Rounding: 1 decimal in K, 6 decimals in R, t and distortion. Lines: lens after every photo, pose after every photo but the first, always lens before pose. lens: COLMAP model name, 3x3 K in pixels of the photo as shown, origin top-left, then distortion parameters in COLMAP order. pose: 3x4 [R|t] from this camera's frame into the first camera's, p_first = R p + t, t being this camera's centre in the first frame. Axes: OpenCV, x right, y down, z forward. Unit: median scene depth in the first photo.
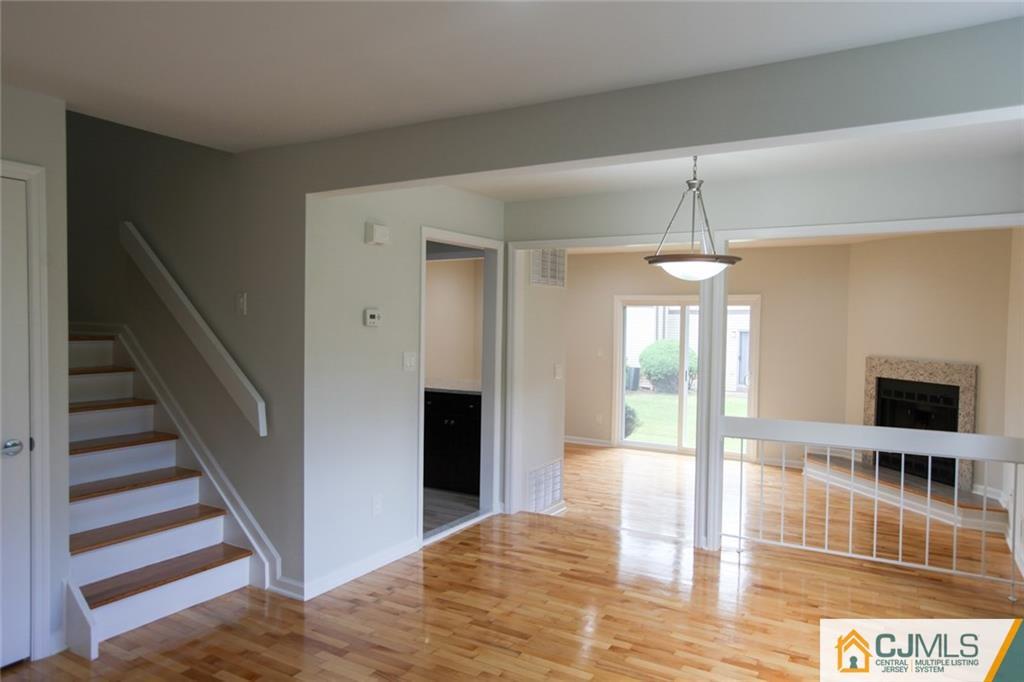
lens RADIAL K [[679.4, 0, 508.4], [0, 679.4, 341.2], [0, 0, 1]] dist [-0.001907, 0.001668]
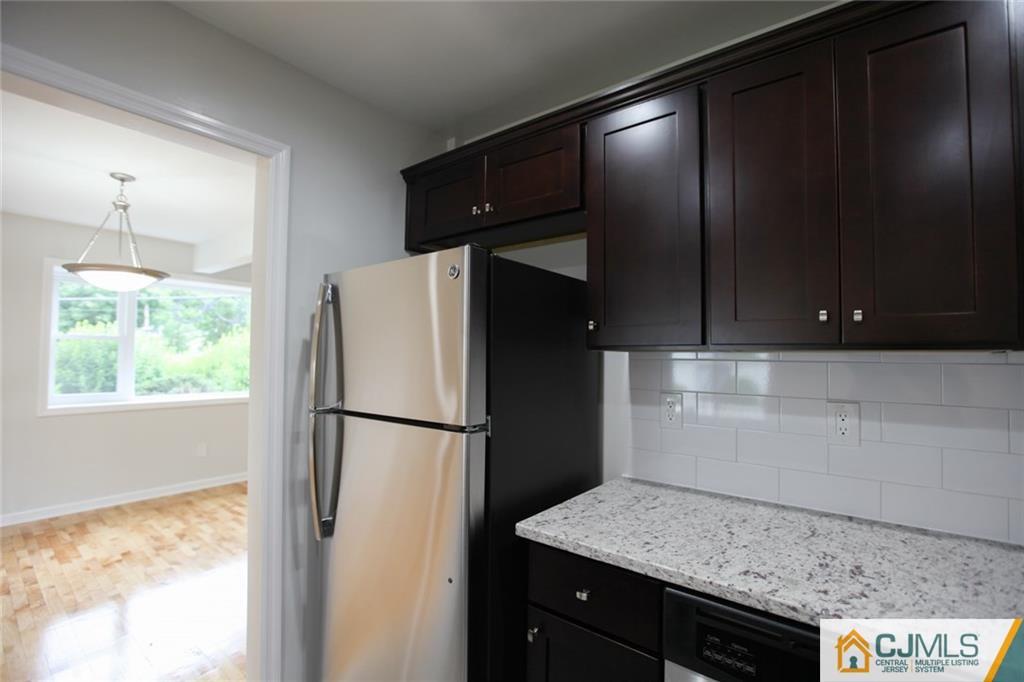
lens RADIAL K [[458.2, 0, 512.0], [0, 458.2, 341.0], [0, 0, 1]] dist [-0.035119, 0.006709]
pose [[-0.989813, -0.020411, 0.140900, -0.271985], [-0.020429, 0.999790, 0.001319, -0.012526], [-0.140897, -0.001573, -0.990023, 0.921278]]
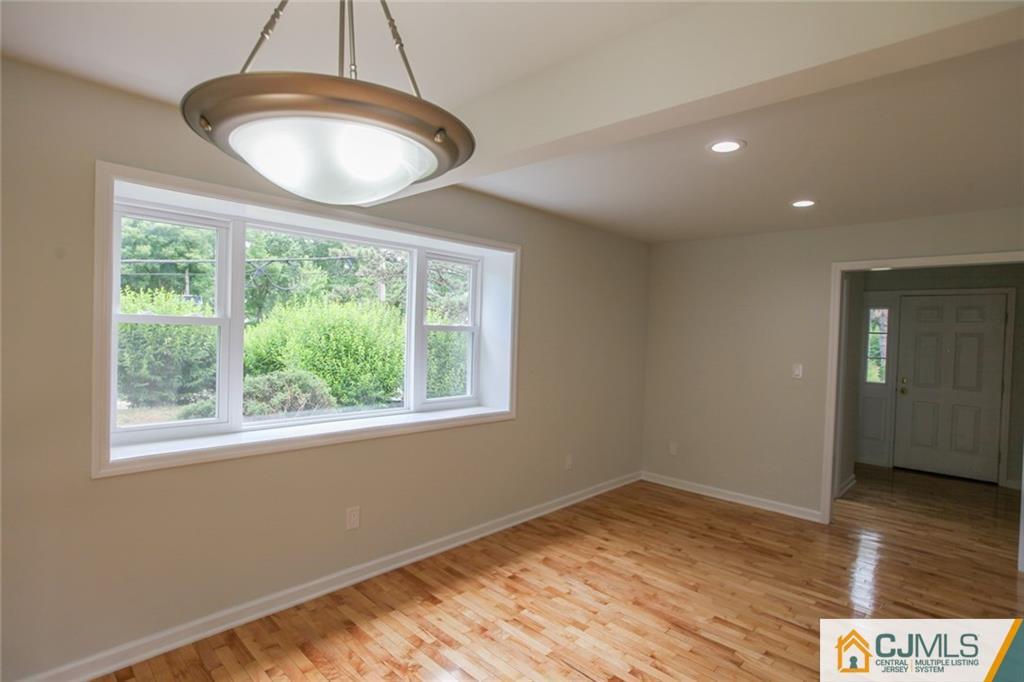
lens RADIAL K [[511.1, 0, 512.0], [0, 511.1, 341.0], [0, 0, 1]] dist [0.000371, 0.000504]
pose [[-0.967532, -0.051275, 0.247492, 0.056205], [-0.038565, 0.997689, 0.055937, -0.021782], [-0.249789, 0.044576, -0.967274, 0.699646]]
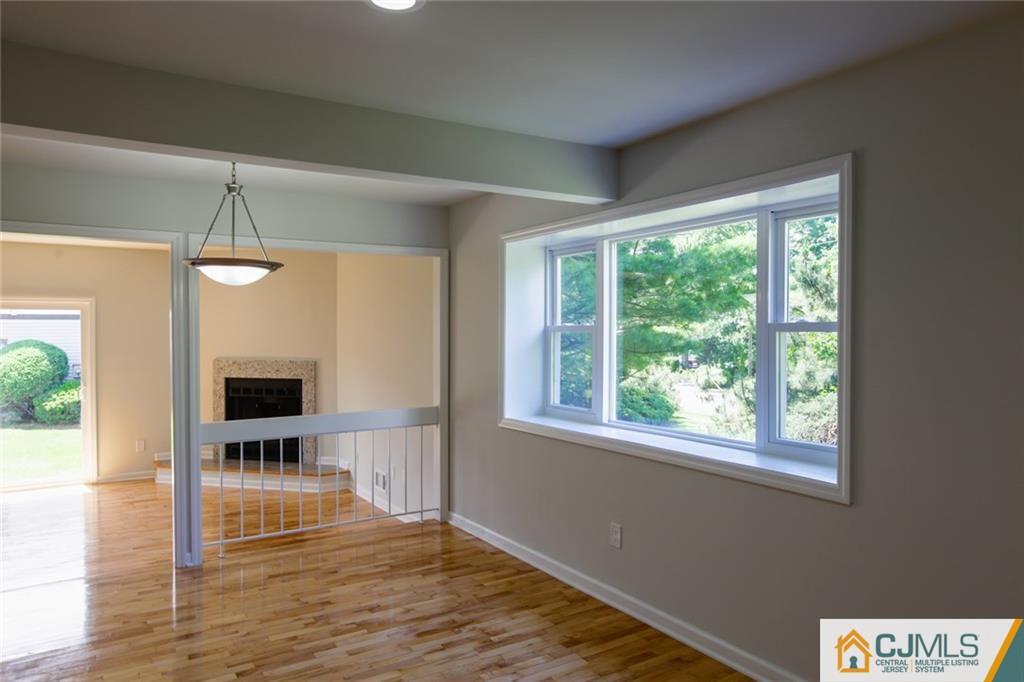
lens RADIAL K [[679.4, 0, 508.4], [0, 679.4, 341.2], [0, 0, 1]] dist [-0.001907, 0.001668]
pose [[0.463739, -0.028815, 0.885503, -0.238550], [0.036754, 0.999236, 0.013268, -0.003660], [-0.885209, 0.026393, 0.464443, 0.107640]]
